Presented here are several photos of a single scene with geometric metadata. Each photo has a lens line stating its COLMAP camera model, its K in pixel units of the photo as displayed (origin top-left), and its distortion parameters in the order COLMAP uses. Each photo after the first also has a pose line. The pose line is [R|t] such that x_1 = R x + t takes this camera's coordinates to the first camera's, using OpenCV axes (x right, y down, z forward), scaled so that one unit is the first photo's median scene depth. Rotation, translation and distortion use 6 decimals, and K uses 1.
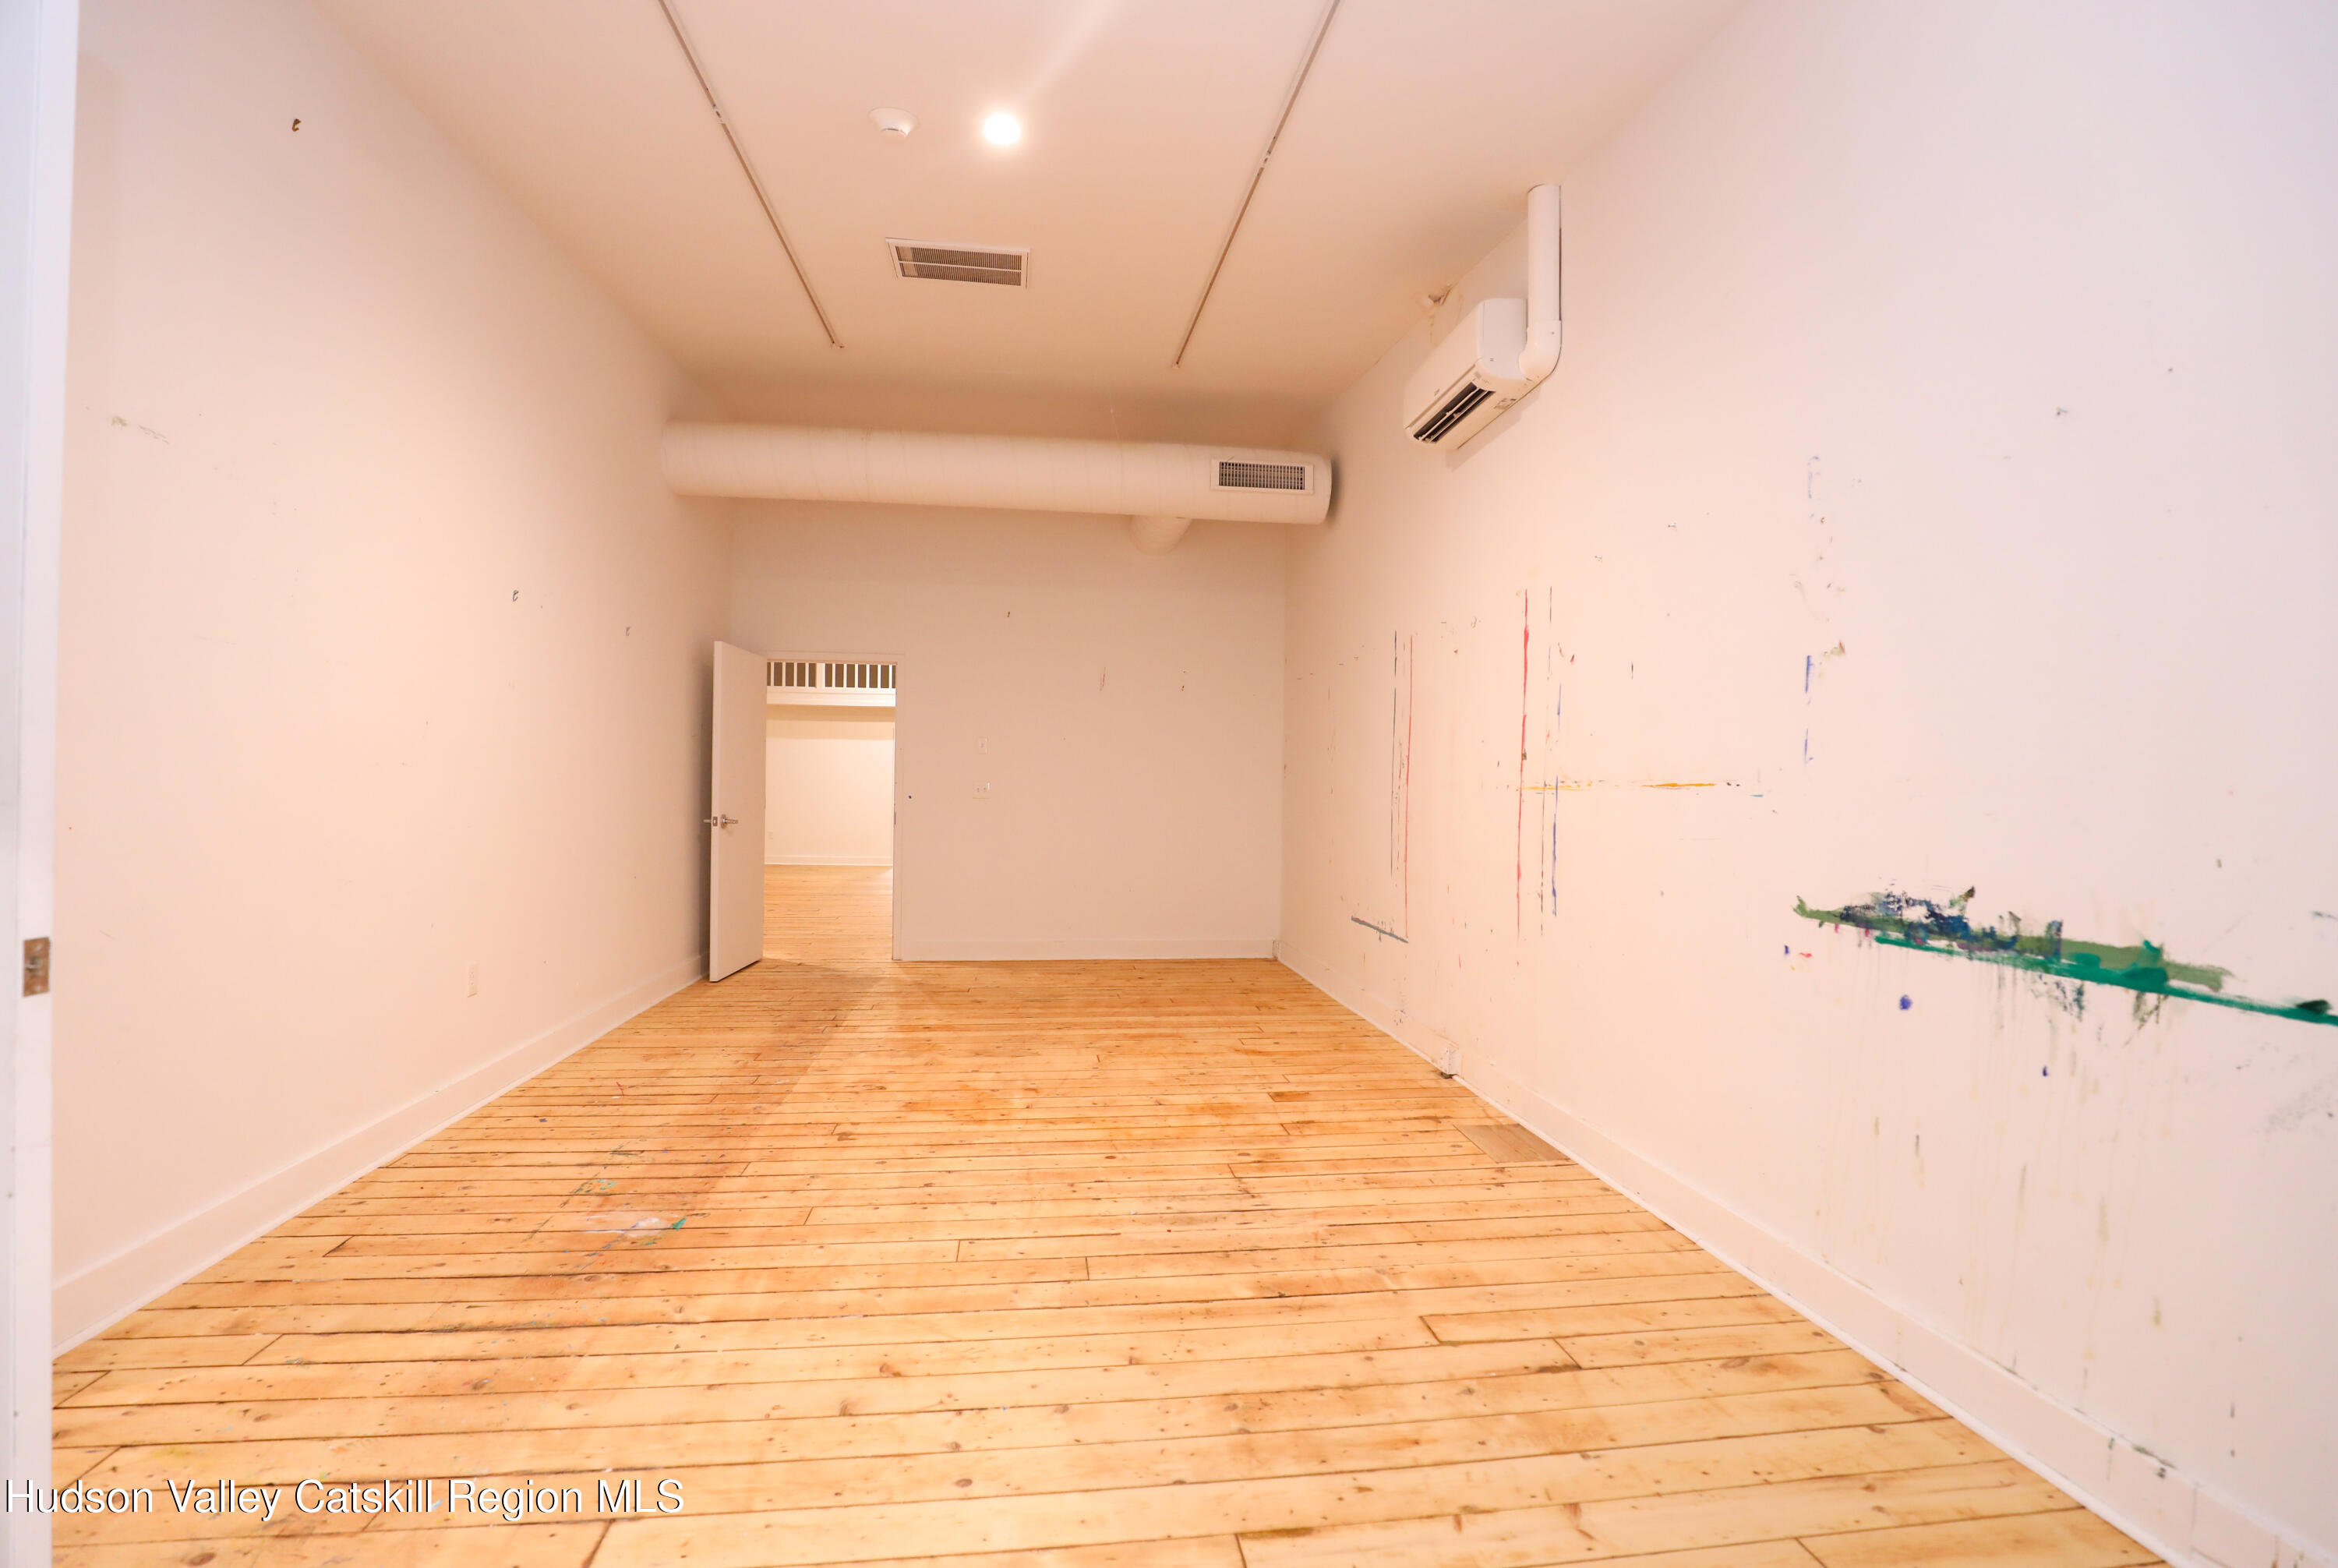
lens RADIAL K [[1069.7, 0, 1157.8], [0, 1069.7, 791.4], [0, 0, 1]] dist [-0.035951, 0.007497]
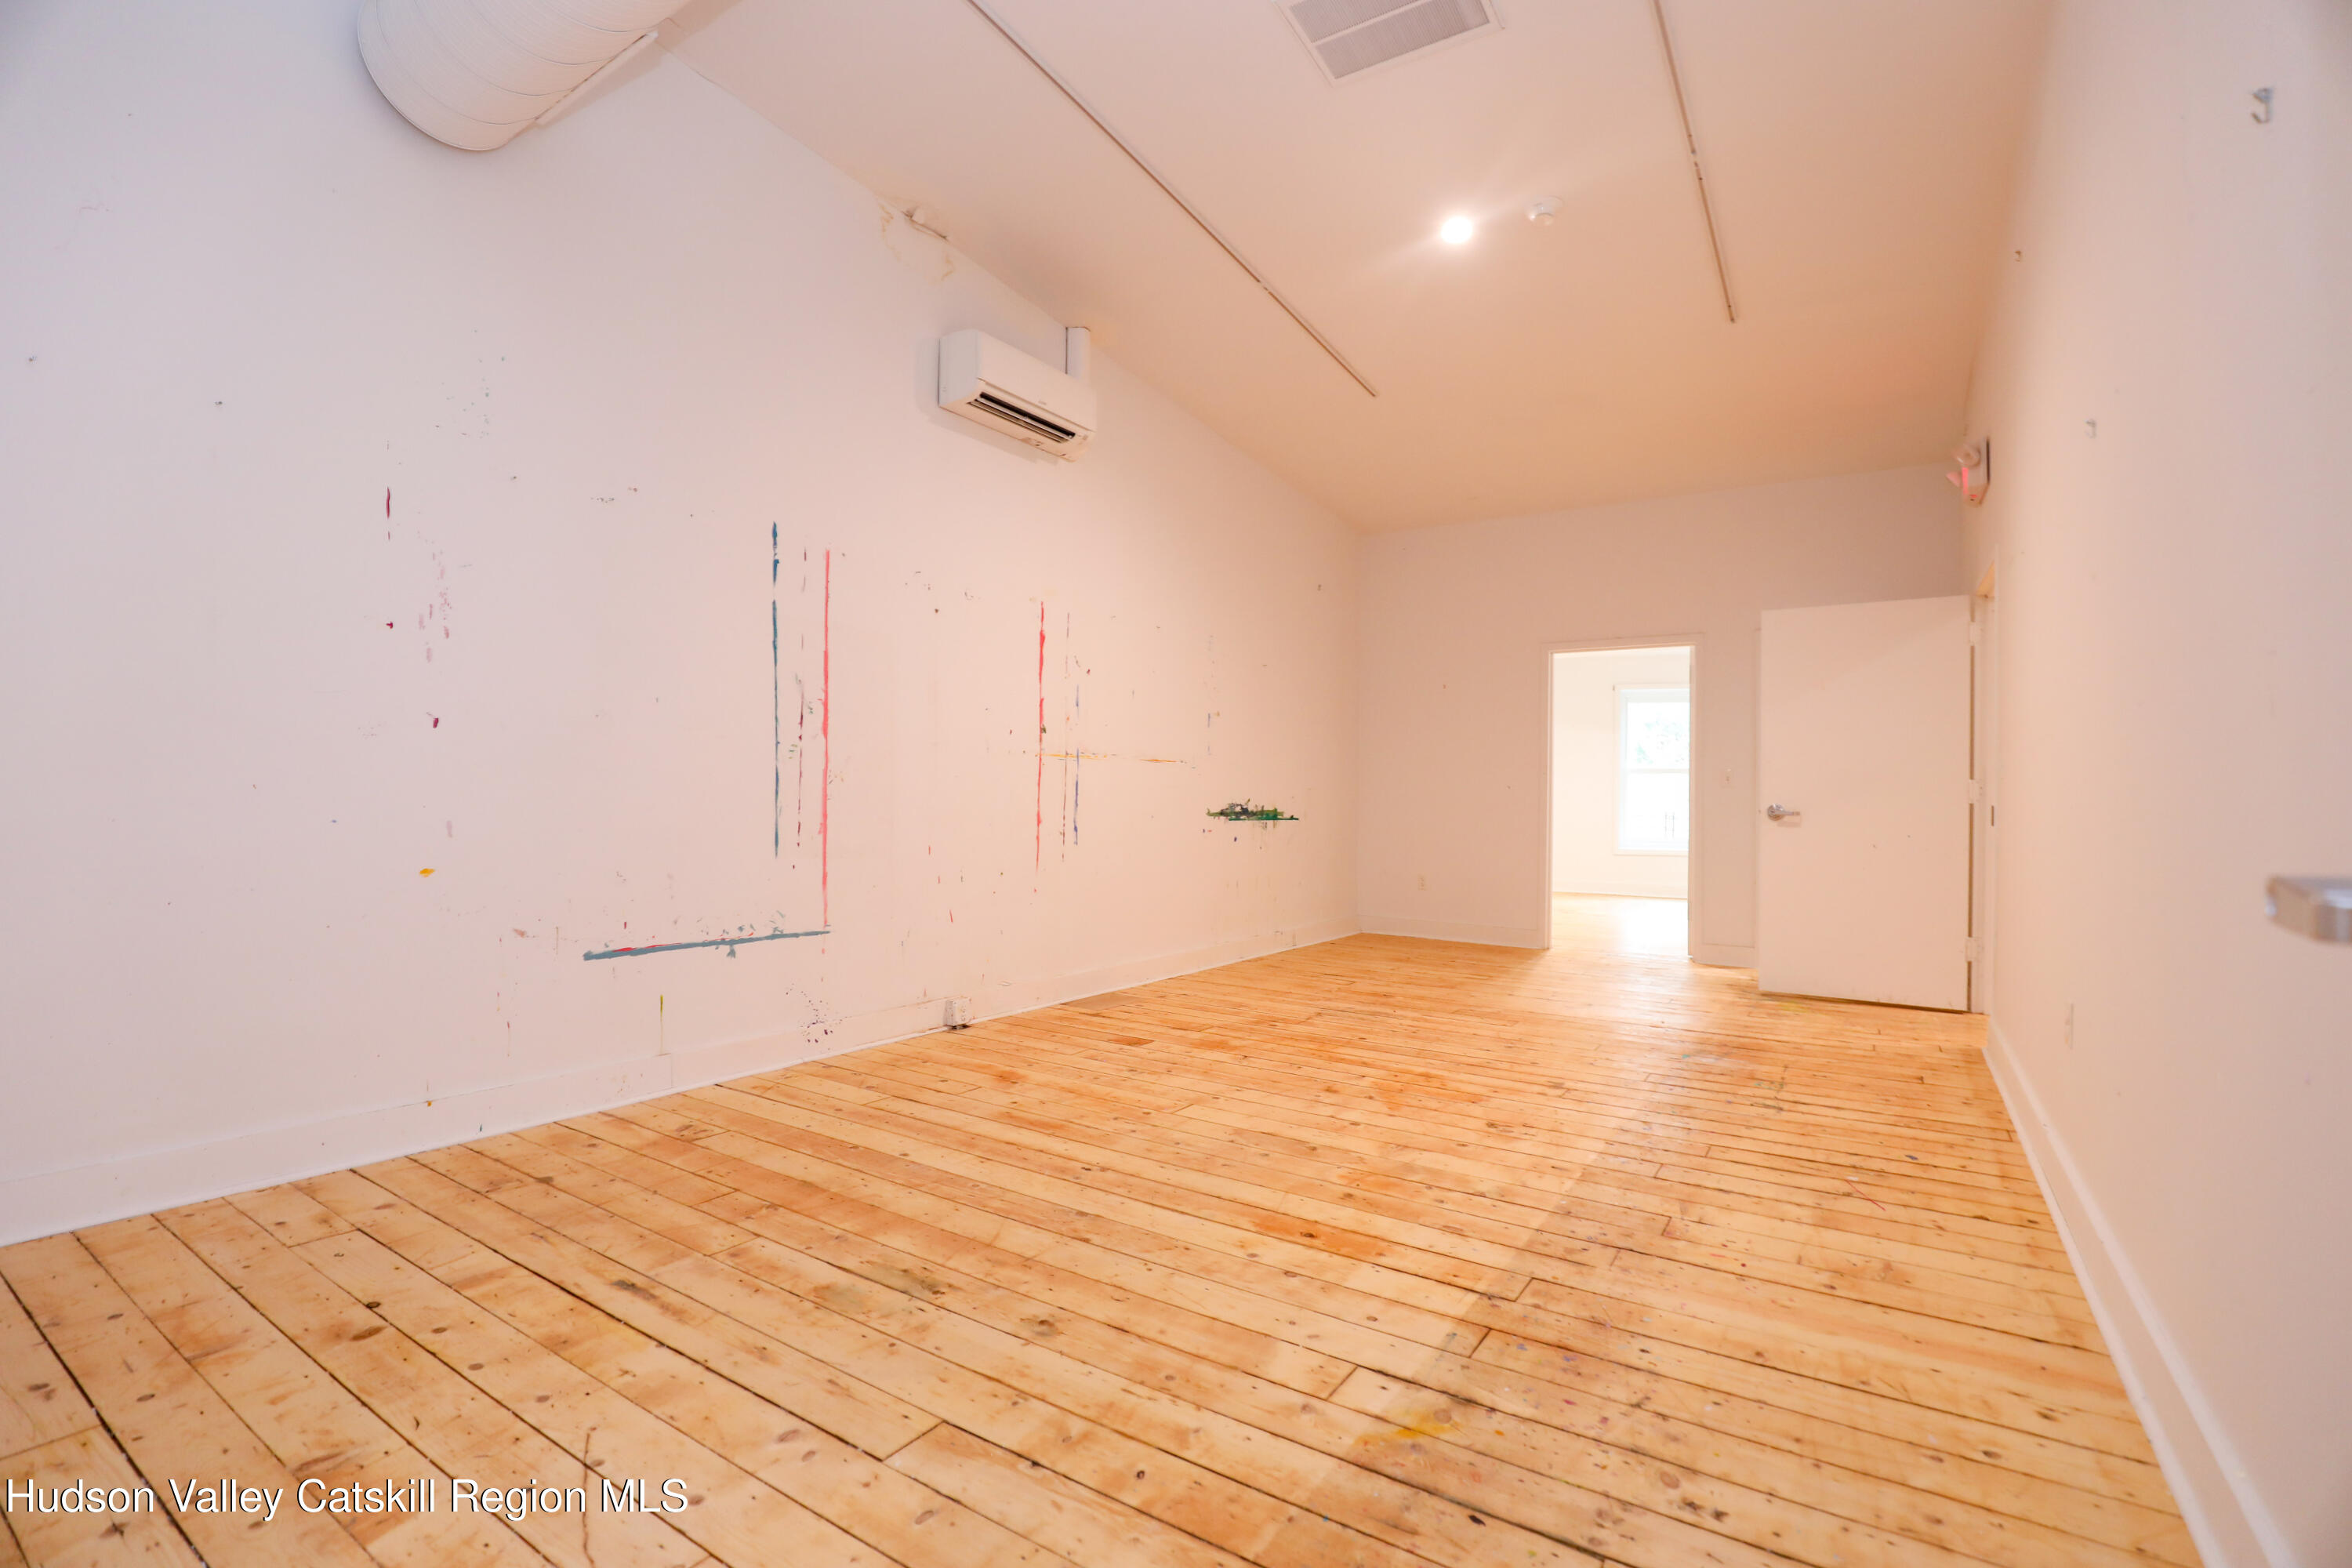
lens RADIAL K [[1076.1, 0, 1164.7], [0, 1076.1, 791.4], [0, 0, 1]] dist [-0.035951, 0.007497]
pose [[-0.744289, -0.020801, 0.667534, -0.632591], [-0.024980, 0.999682, 0.003298, 0.032773], [-0.667391, -0.014221, -0.744572, 1.838031]]
